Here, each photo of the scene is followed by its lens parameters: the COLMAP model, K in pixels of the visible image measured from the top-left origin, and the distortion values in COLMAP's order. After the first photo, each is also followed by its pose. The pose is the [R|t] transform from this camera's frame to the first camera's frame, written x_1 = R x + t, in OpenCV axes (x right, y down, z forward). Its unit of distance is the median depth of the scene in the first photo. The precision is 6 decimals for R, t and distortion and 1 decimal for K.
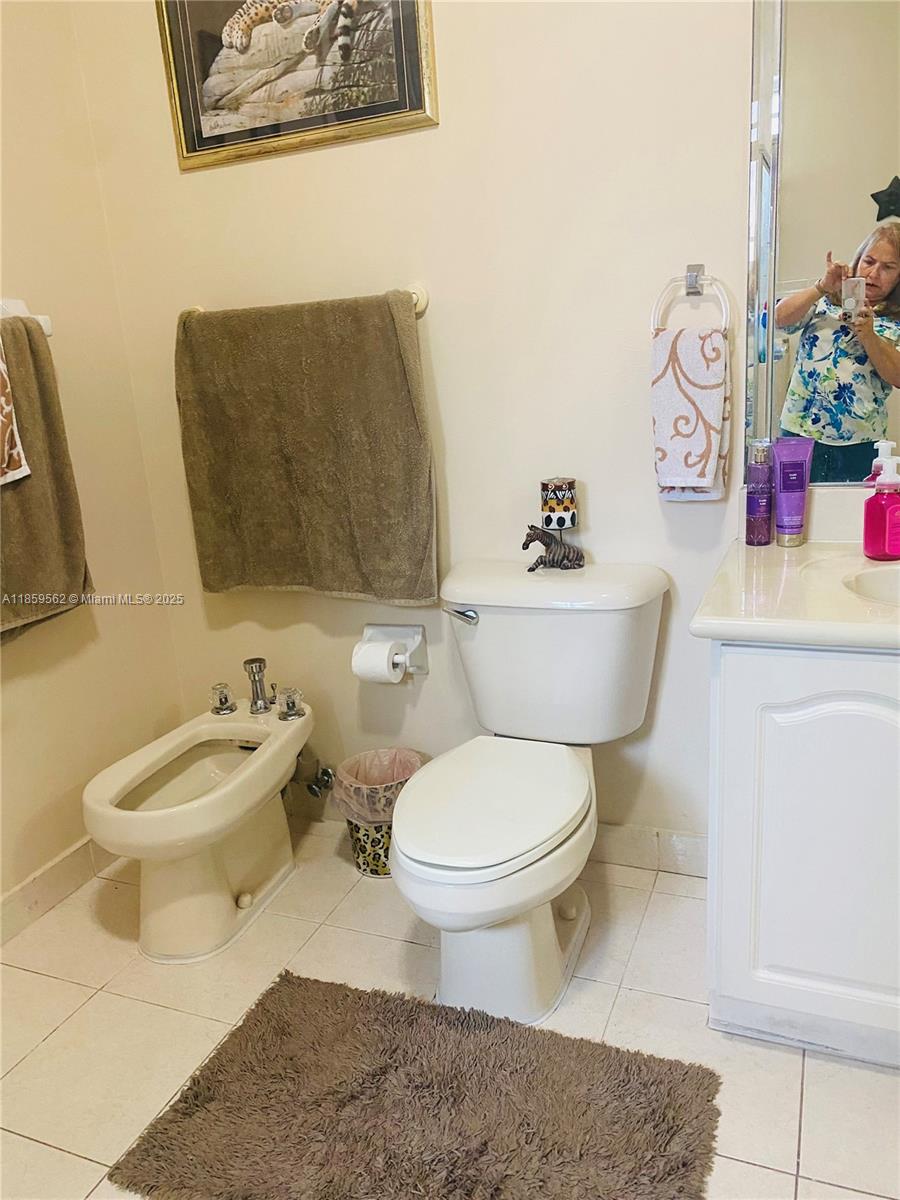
lens RADIAL K [[920.1, 0, 453.7], [0, 920.1, 609.0], [0, 0, 1]] dist [0.036249, -0.035652]
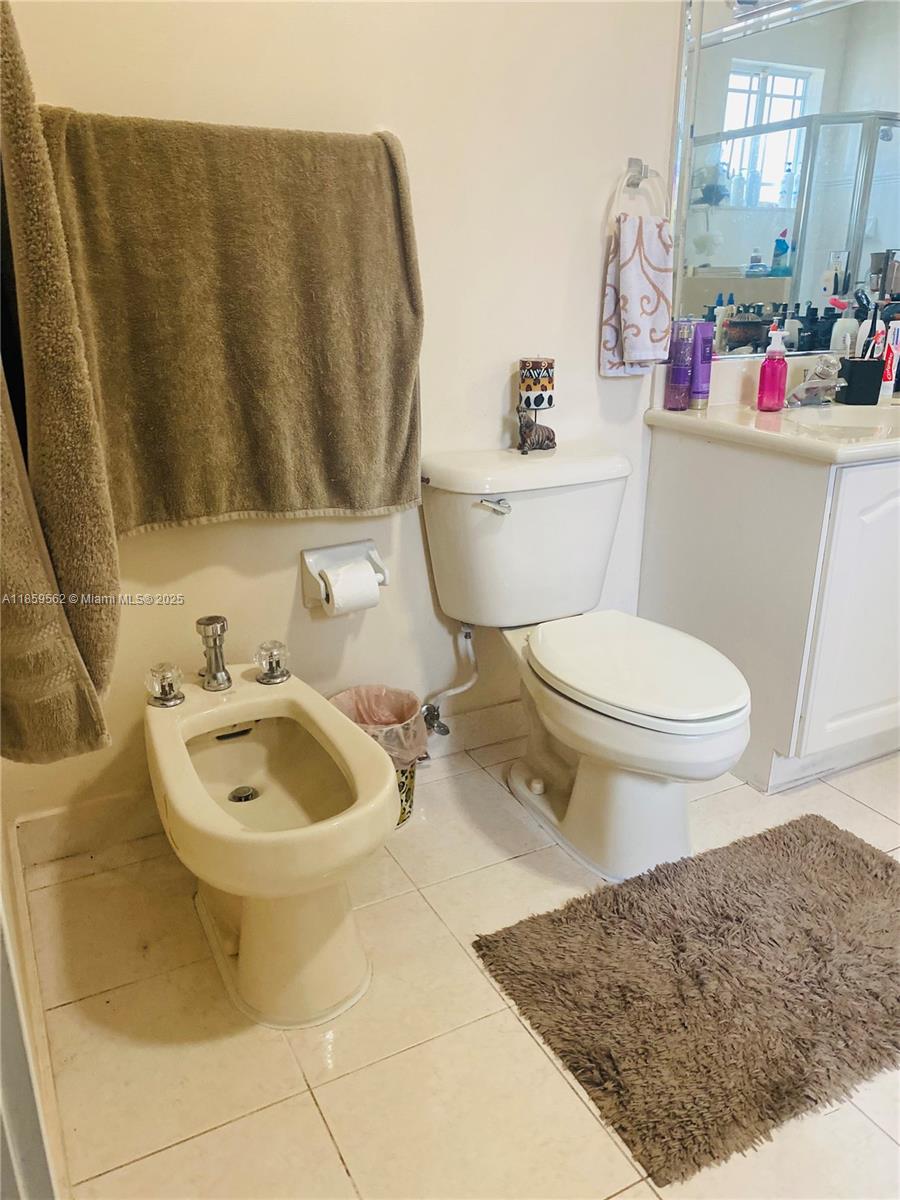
lens RADIAL K [[920.1, 0, 451.6], [0, 920.1, 595.7], [0, 0, 1]] dist [0.036249, -0.035652]
pose [[0.629345, -0.190791, 0.753342, -0.784453], [0.168404, 0.979842, 0.107470, -0.011901], [-0.758660, 0.059230, 0.648789, 0.452458]]
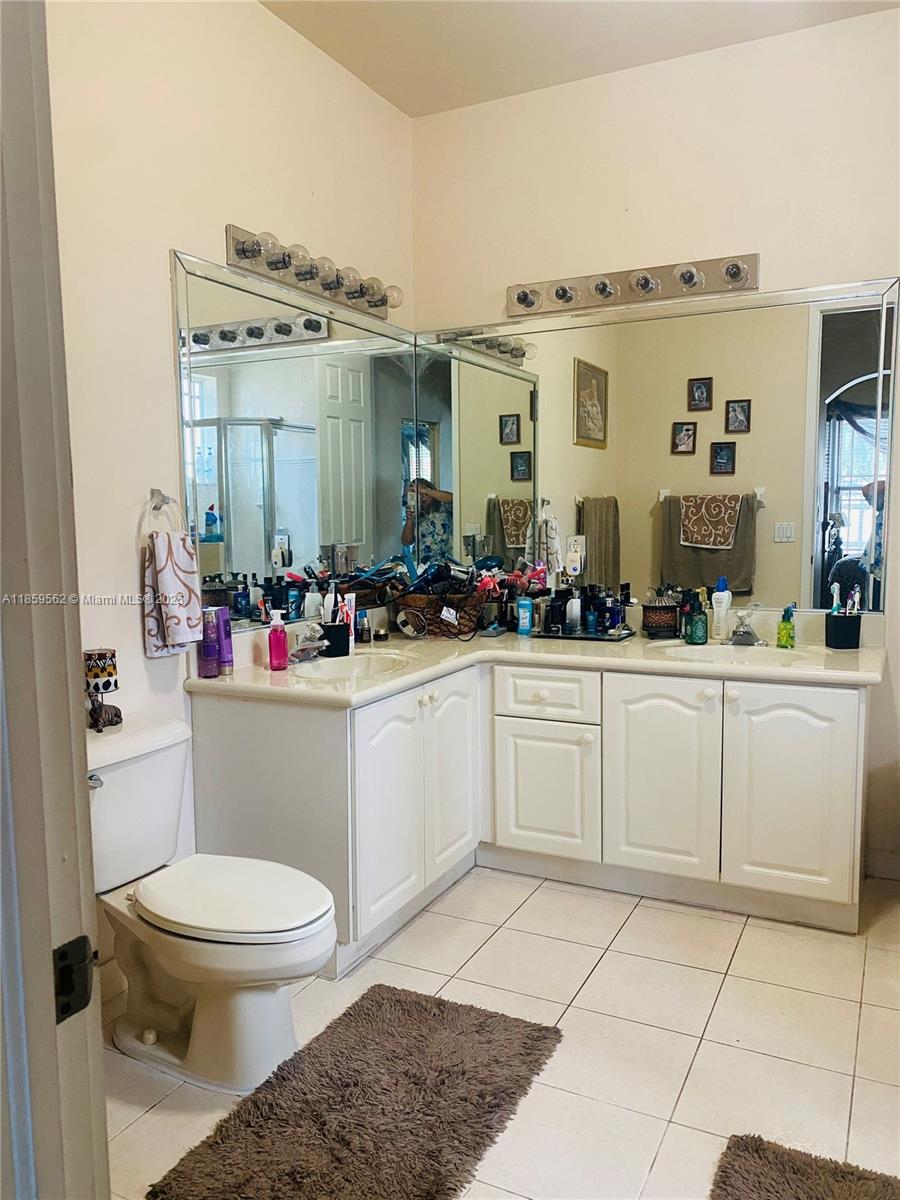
lens RADIAL K [[920.1, 0, 418.1], [0, 920.1, 609.7], [0, 0, 1]] dist [0.036249, -0.035652]
pose [[0.096299, -0.040035, 0.994547, -1.061708], [0.281645, 0.959451, 0.011351, -0.094953], [-0.954674, 0.279016, 0.103670, 0.498317]]
